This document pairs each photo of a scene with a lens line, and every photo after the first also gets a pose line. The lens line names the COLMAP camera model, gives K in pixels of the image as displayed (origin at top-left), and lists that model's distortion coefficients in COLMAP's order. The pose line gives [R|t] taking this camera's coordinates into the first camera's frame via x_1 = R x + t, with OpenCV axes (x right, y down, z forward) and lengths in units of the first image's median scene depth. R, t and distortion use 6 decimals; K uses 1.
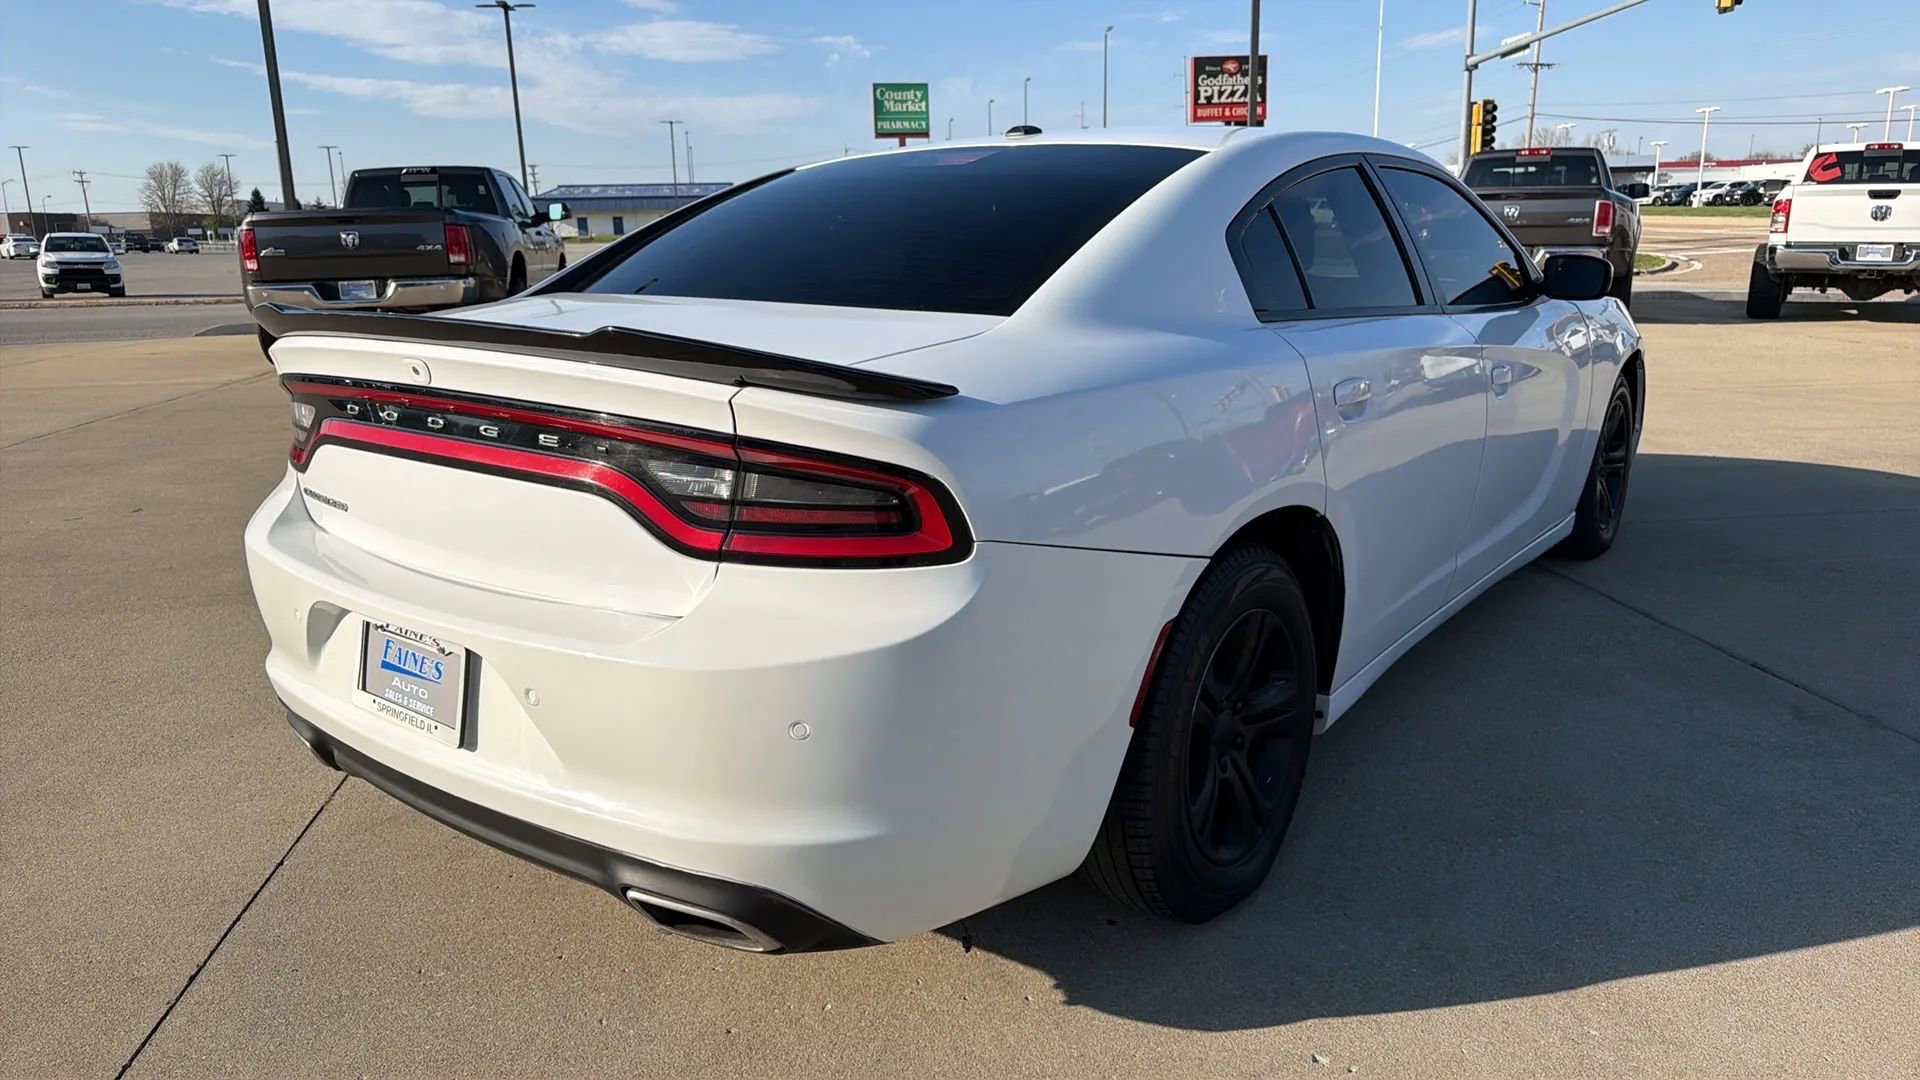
lens RADIAL K [[1320.7, 0, 960.0], [0, 1320.7, 540.0], [0, 0, 1]] dist [0.039915, -0.047660]
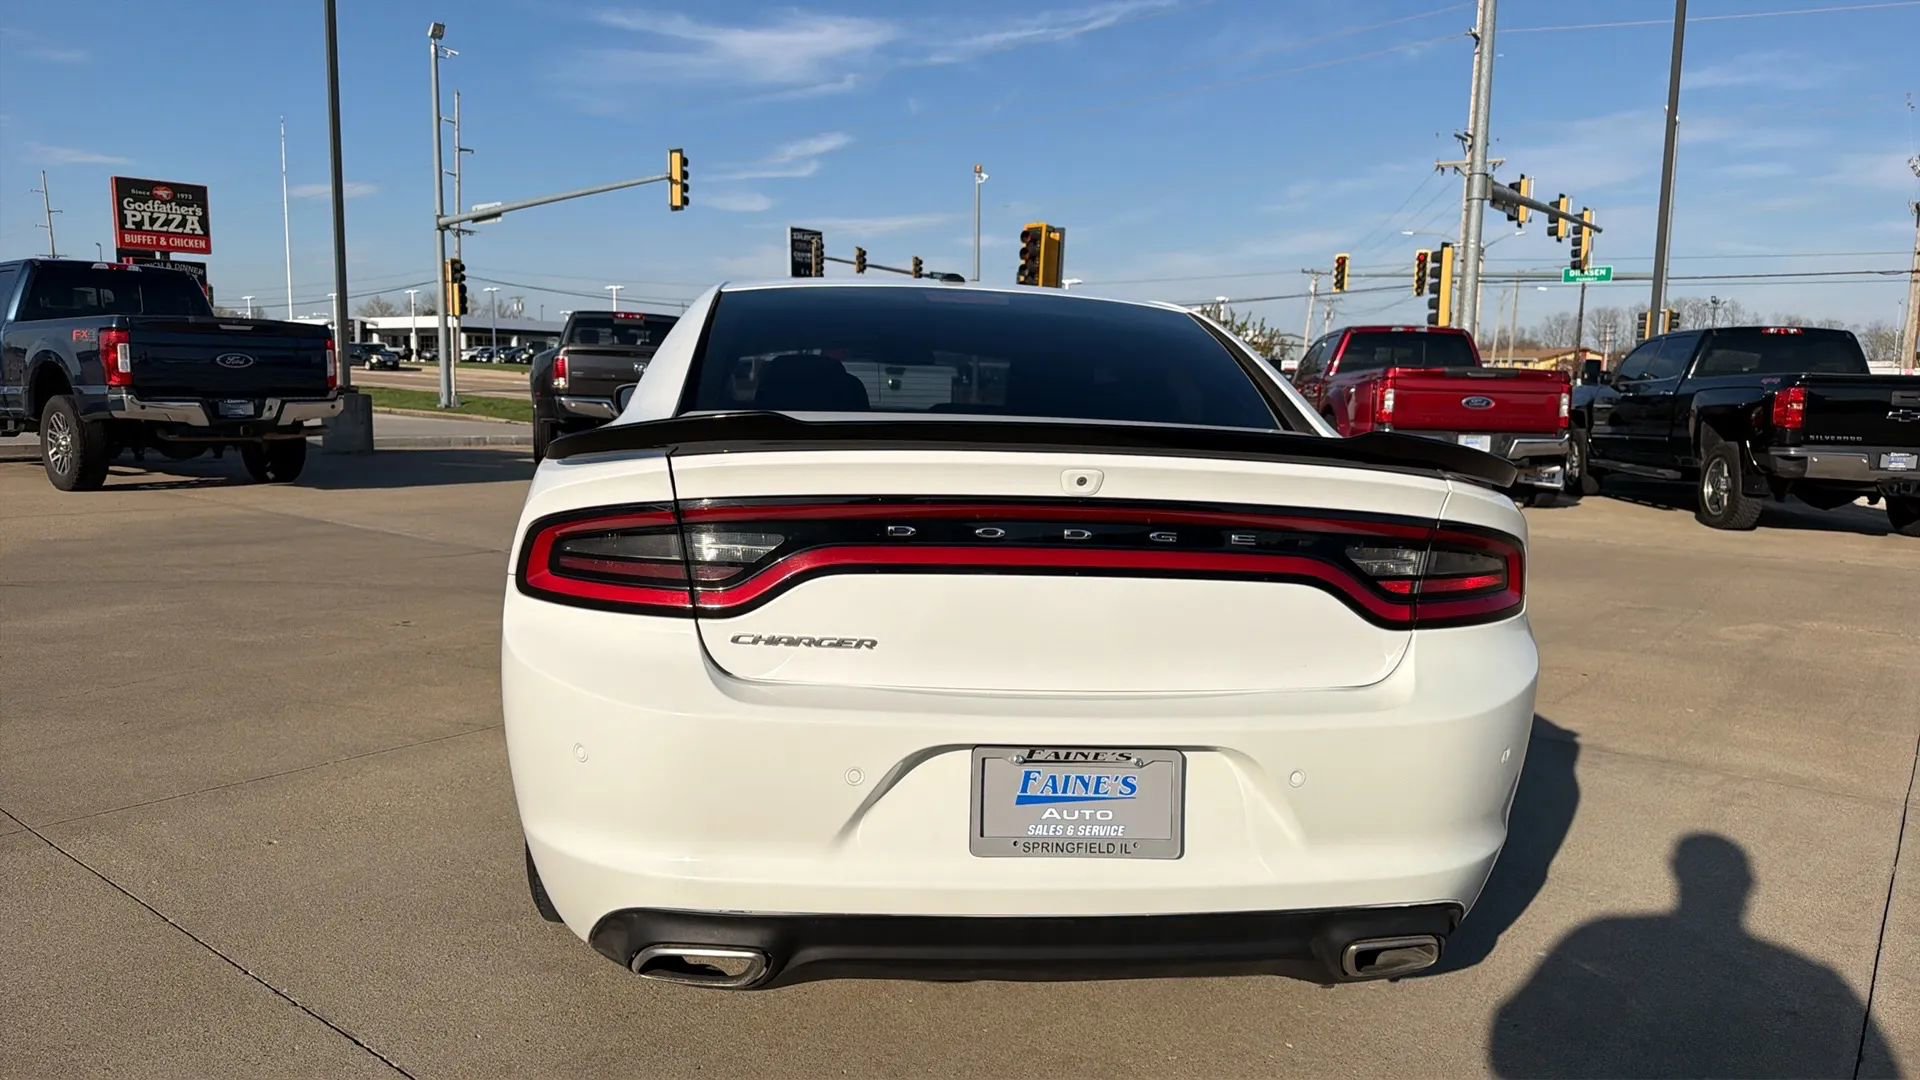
lens RADIAL K [[1321.1, 0, 947.4], [0, 1321.1, 540.5], [0, 0, 1]] dist [0.047029, -0.056252]
pose [[0.715769, -0.047701, 0.696706, -0.067842], [0.124880, 0.990326, -0.060492, -0.002184], [-0.687081, 0.130303, 0.714801, 0.021979]]
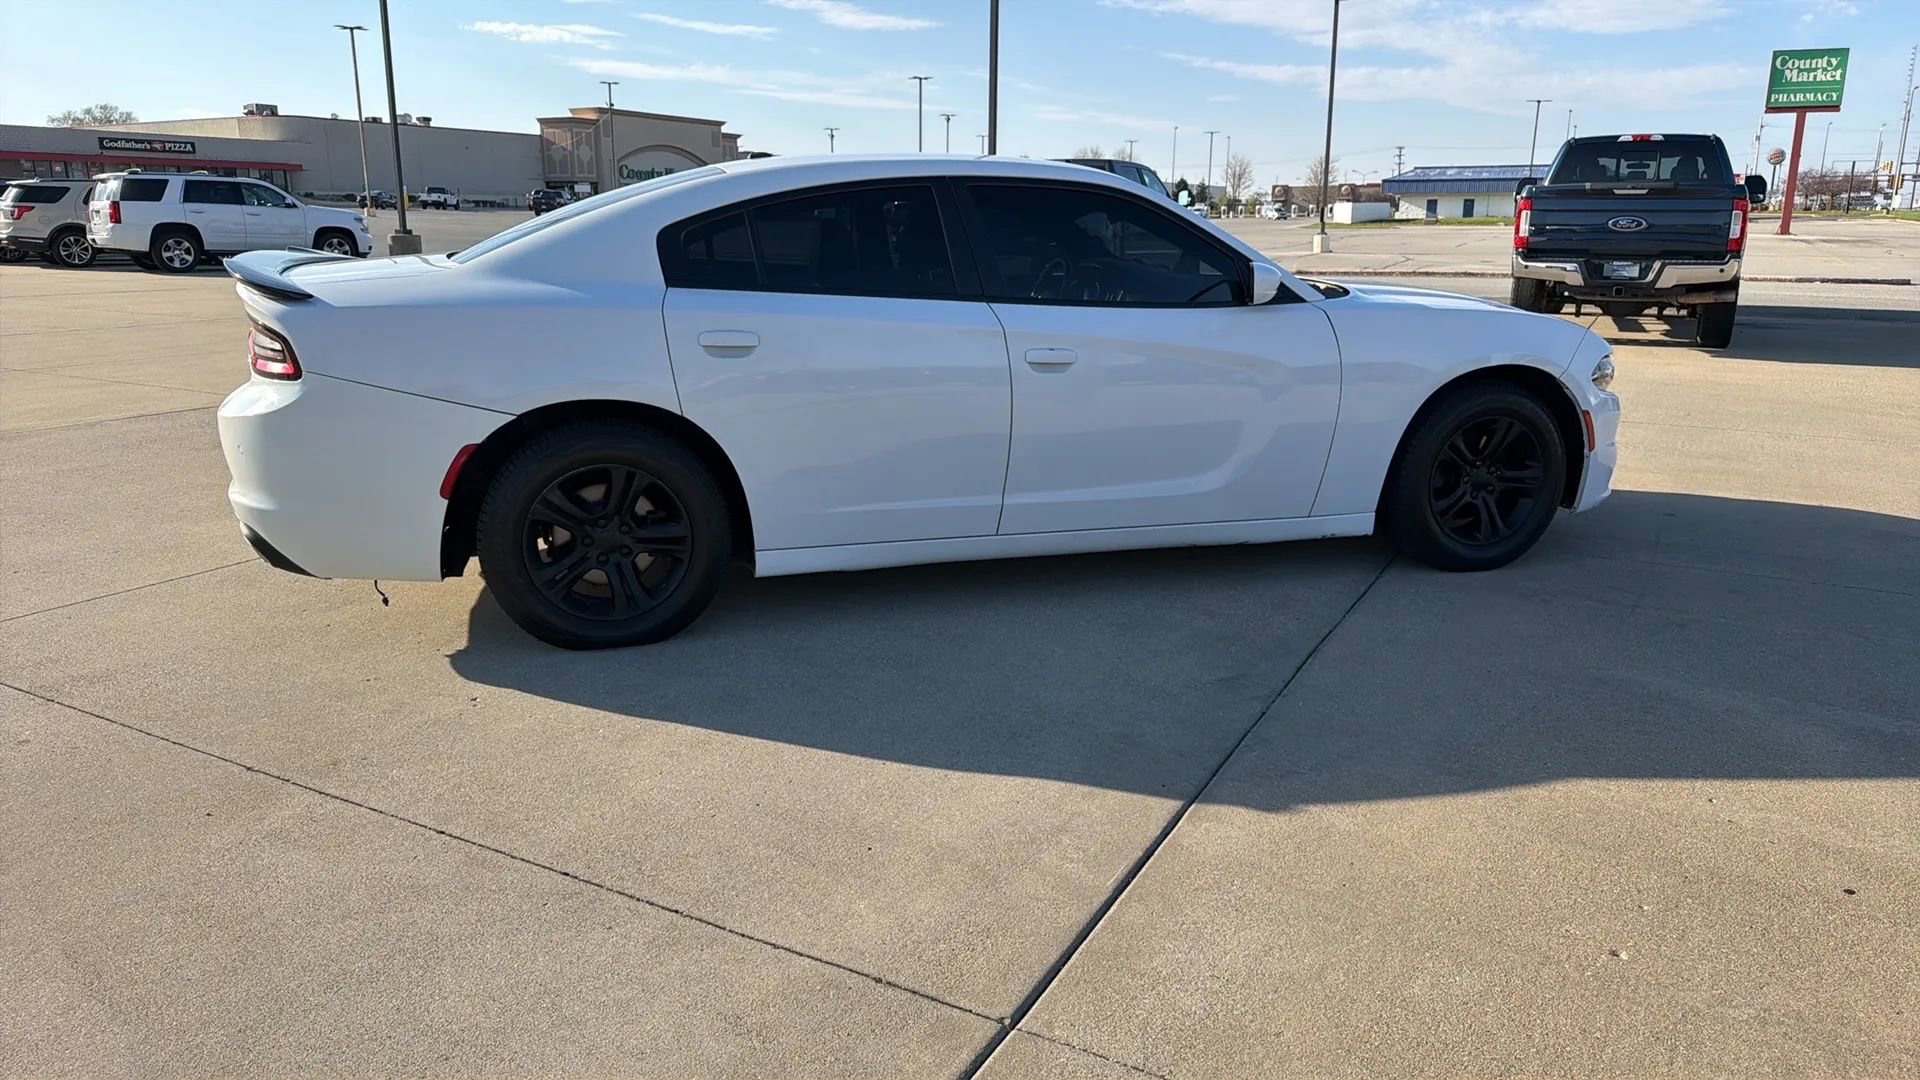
lens RADIAL K [[1320.7, 0, 960.0], [0, 1320.7, 540.0], [0, 0, 1]] dist [0.039915, -0.047660]
pose [[0.800110, 0.168090, -0.575820, 0.105463], [-0.160009, 0.984961, 0.065188, -0.002036], [0.578118, 0.039978, 0.814973, -0.004177]]
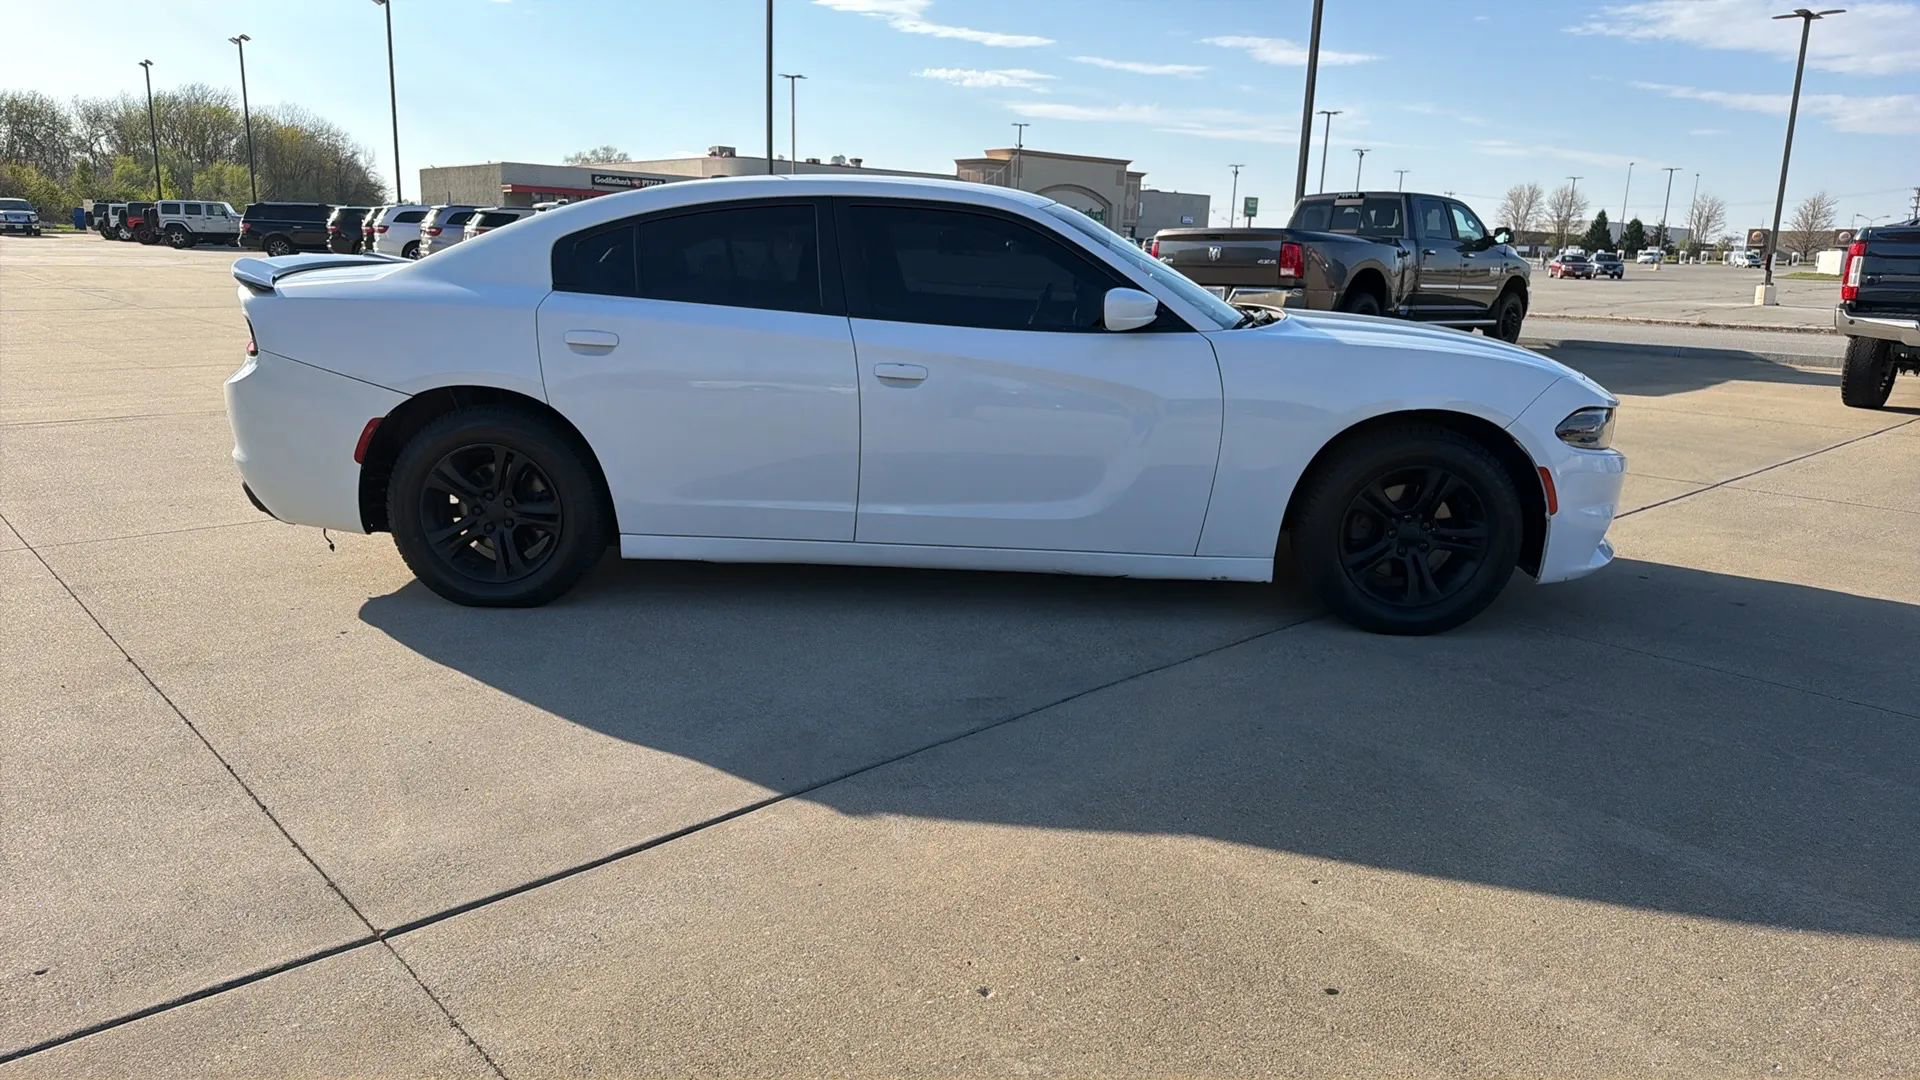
lens RADIAL K [[1320.1, 0, 924.9], [0, 1320.1, 537.4], [0, 0, 1]] dist [0.058702, -0.068488]
pose [[0.559347, 0.213504, -0.800967, 0.143702], [-0.227459, 0.968704, 0.099371, -0.009793], [0.797116, 0.126604, 0.590405, 0.028818]]
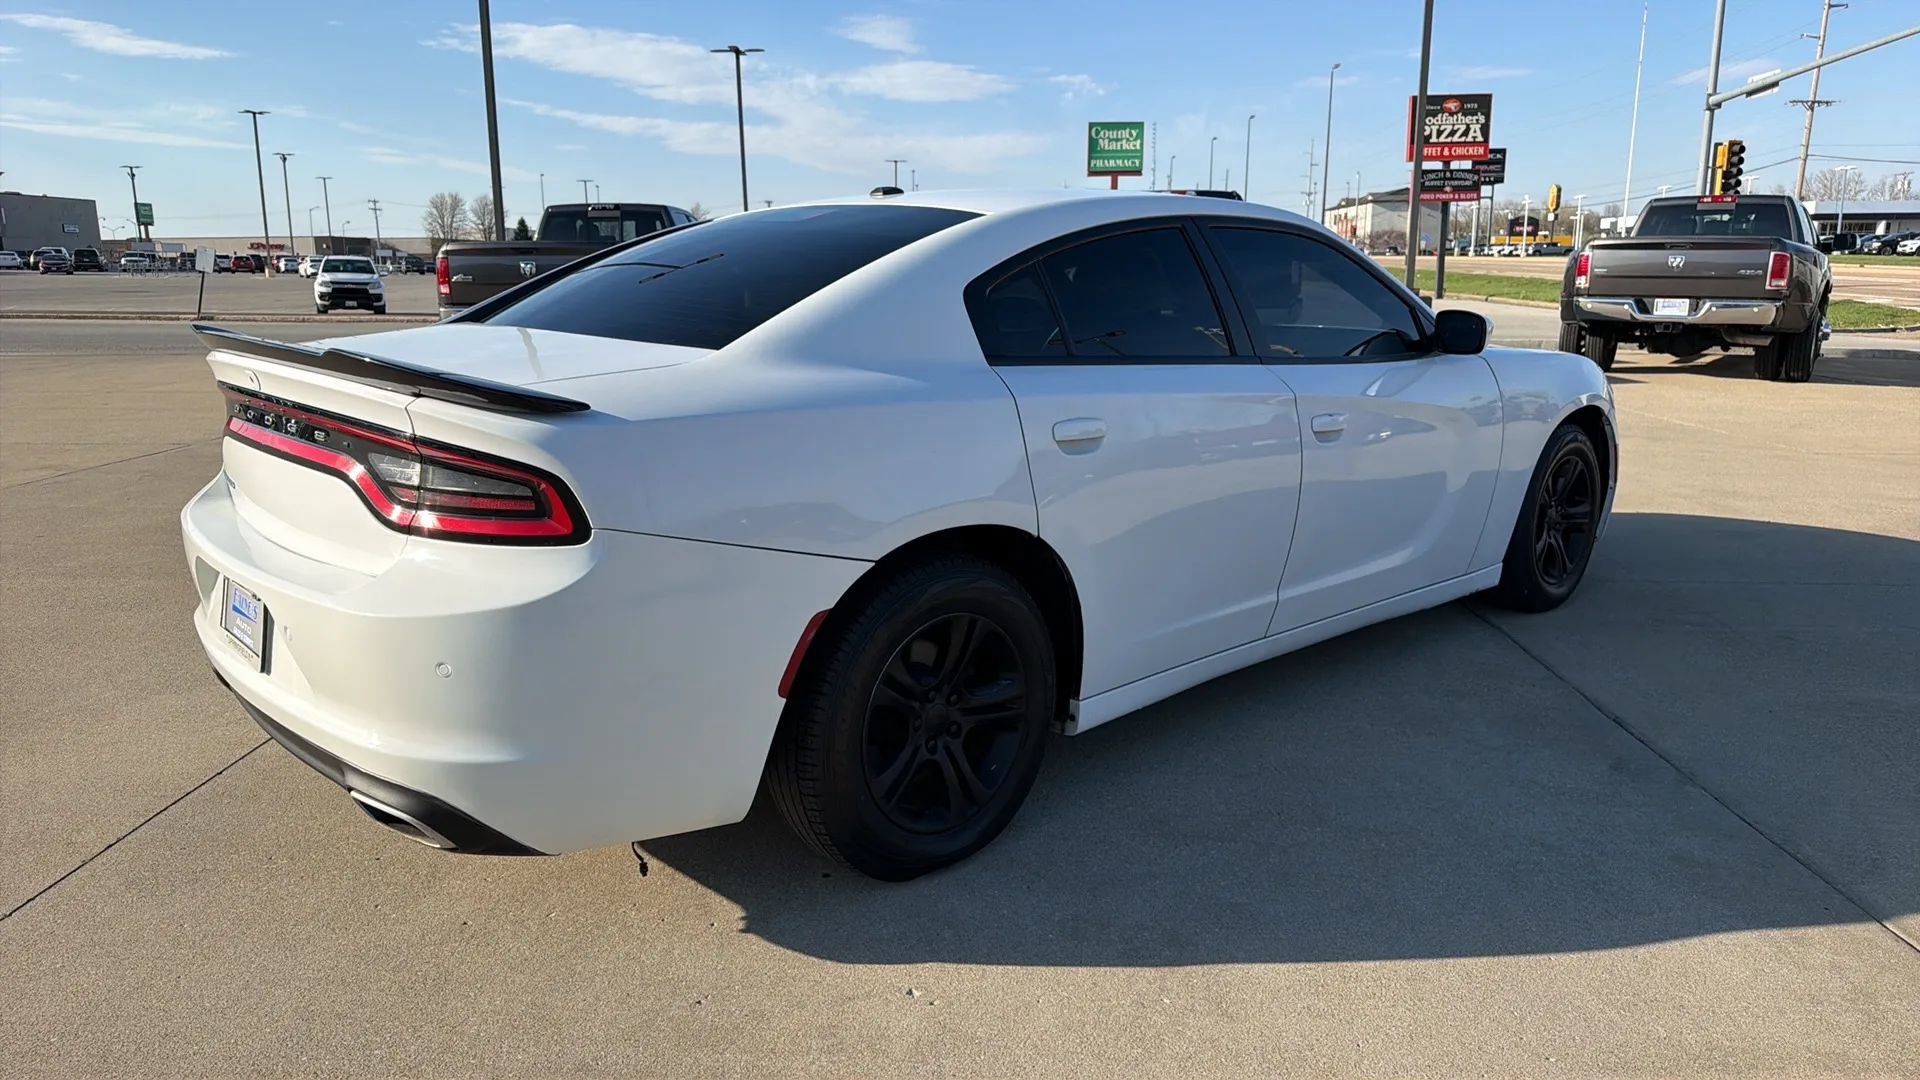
lens RADIAL K [[1321.1, 0, 947.4], [0, 1321.1, 540.5], [0, 0, 1]] dist [0.047029, -0.056252]
pose [[0.984046, 0.054143, -0.169477, 0.028528], [-0.058380, 0.998092, -0.020114, 0.000914], [0.168065, 0.029687, 0.985329, -0.009429]]
